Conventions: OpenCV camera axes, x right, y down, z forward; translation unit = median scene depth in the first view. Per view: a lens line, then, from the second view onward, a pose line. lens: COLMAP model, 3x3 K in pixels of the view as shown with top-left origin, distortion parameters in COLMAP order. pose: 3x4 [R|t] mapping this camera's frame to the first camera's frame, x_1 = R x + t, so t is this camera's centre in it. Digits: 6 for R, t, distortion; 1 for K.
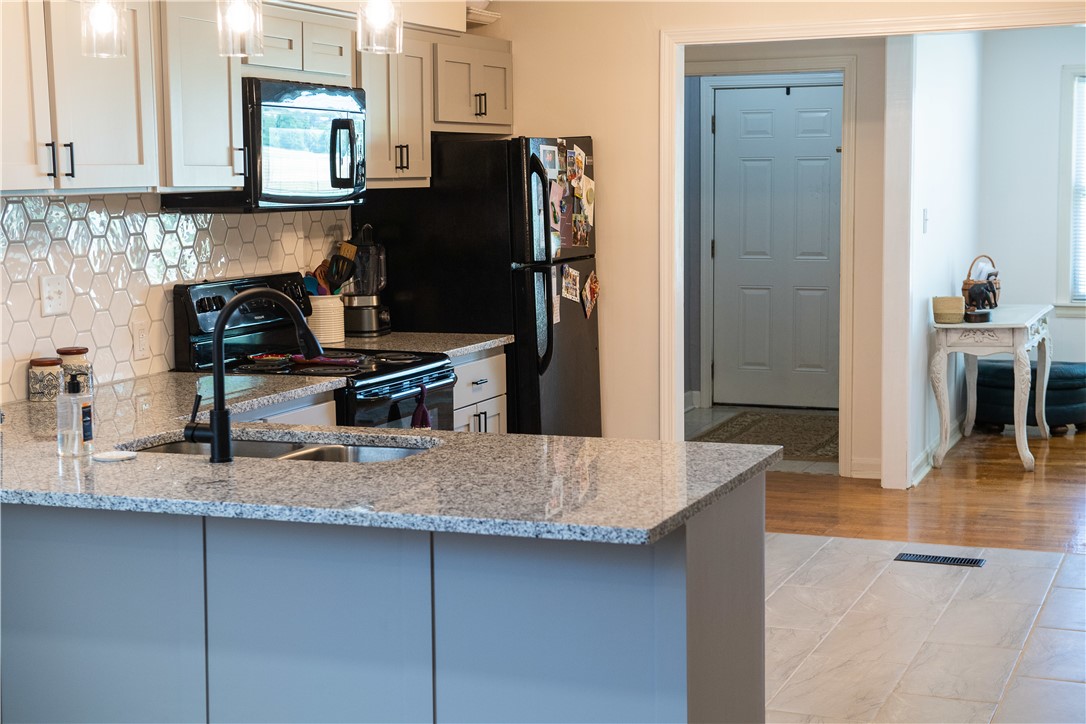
lens RADIAL K [[1738.8, 0, 533.8], [0, 1738.8, 362.8], [0, 0, 1]] dist [0.157272, 0.000000]
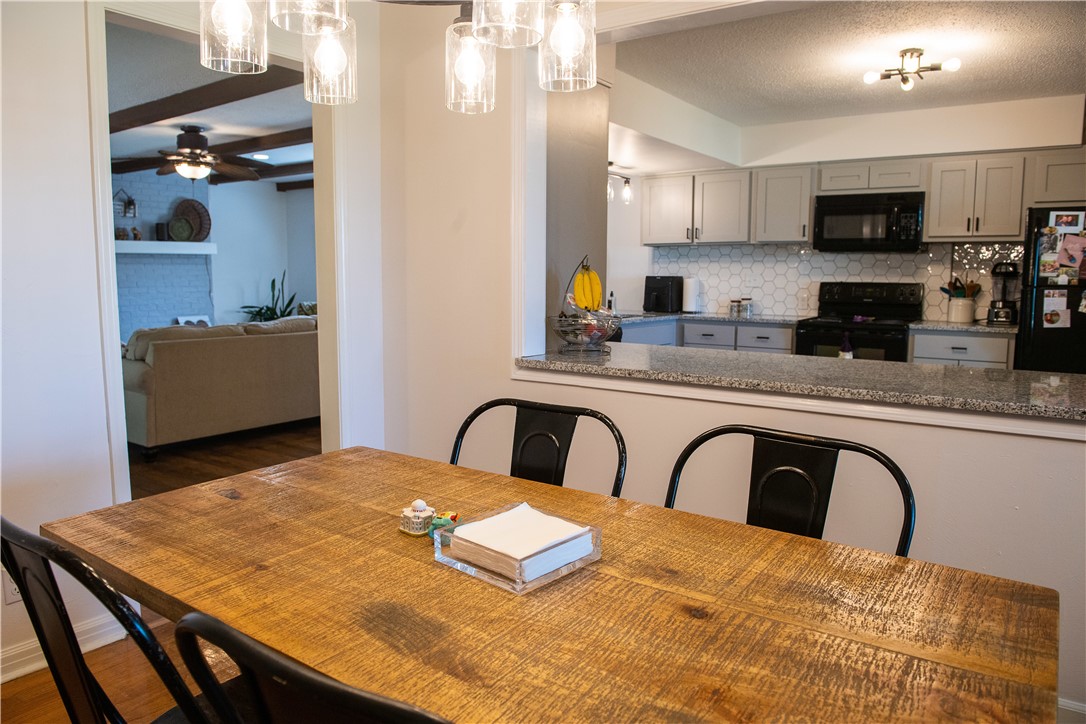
lens RADIAL K [[747.1, 0, 532.5], [0, 747.1, 367.9], [0, 0, 1]] dist [-0.042998, -0.006164]
pose [[-0.248603, 0.127718, -0.960148, 0.774455], [-0.111036, 0.980976, 0.159238, -0.039086], [0.962220, 0.146198, -0.229692, 0.721309]]
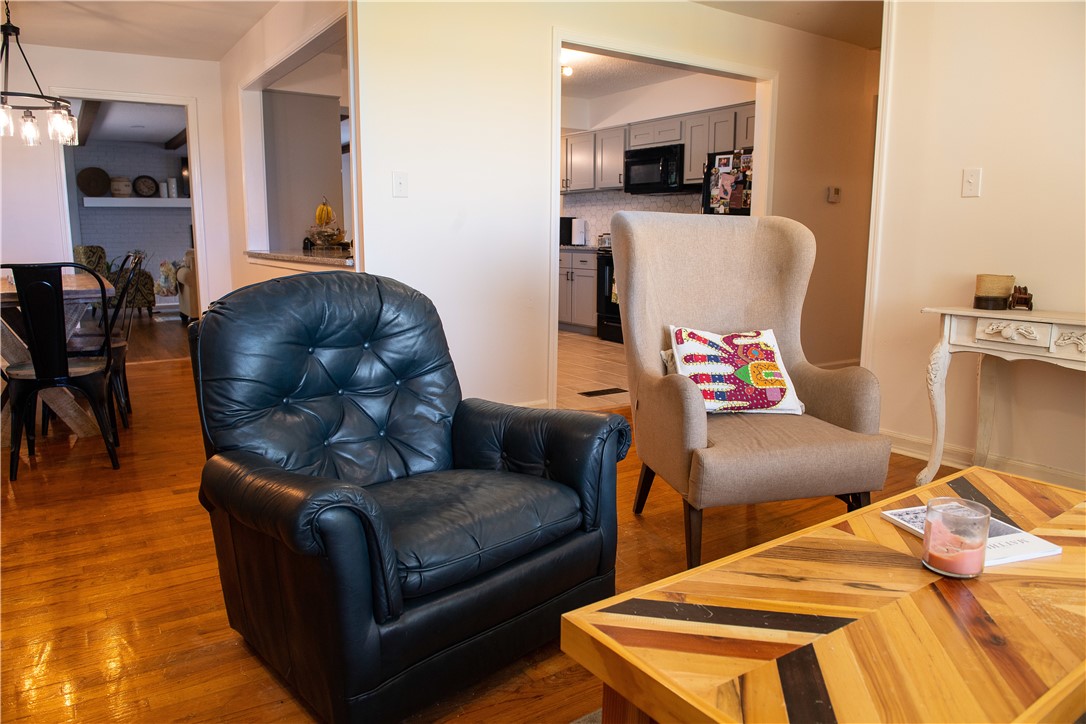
lens RADIAL K [[747.1, 0, 531.5], [0, 747.1, 362.9], [0, 0, 1]] dist [-0.042998, -0.006164]
pose [[-0.584743, 0.143292, -0.798463, 0.850887], [-0.088852, 0.967041, 0.238615, -0.079619], [0.806338, 0.210474, -0.552738, 1.355609]]
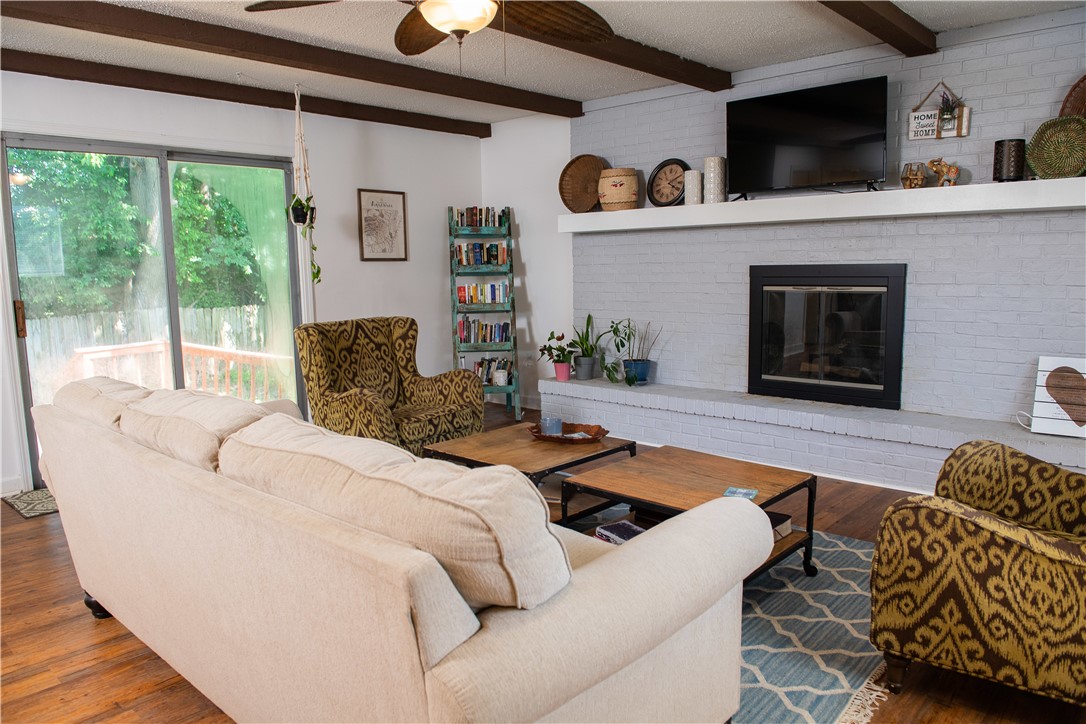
lens RADIAL K [[747.1, 0, 541.0], [0, 747.1, 356.4], [0, 0, 1]] dist [-0.042998, -0.006164]
pose [[-0.933248, -0.019372, 0.358711, -0.163537], [0.068218, 0.970818, 0.229911, -0.003950], [-0.352697, 0.239035, -0.904692, 0.449459]]
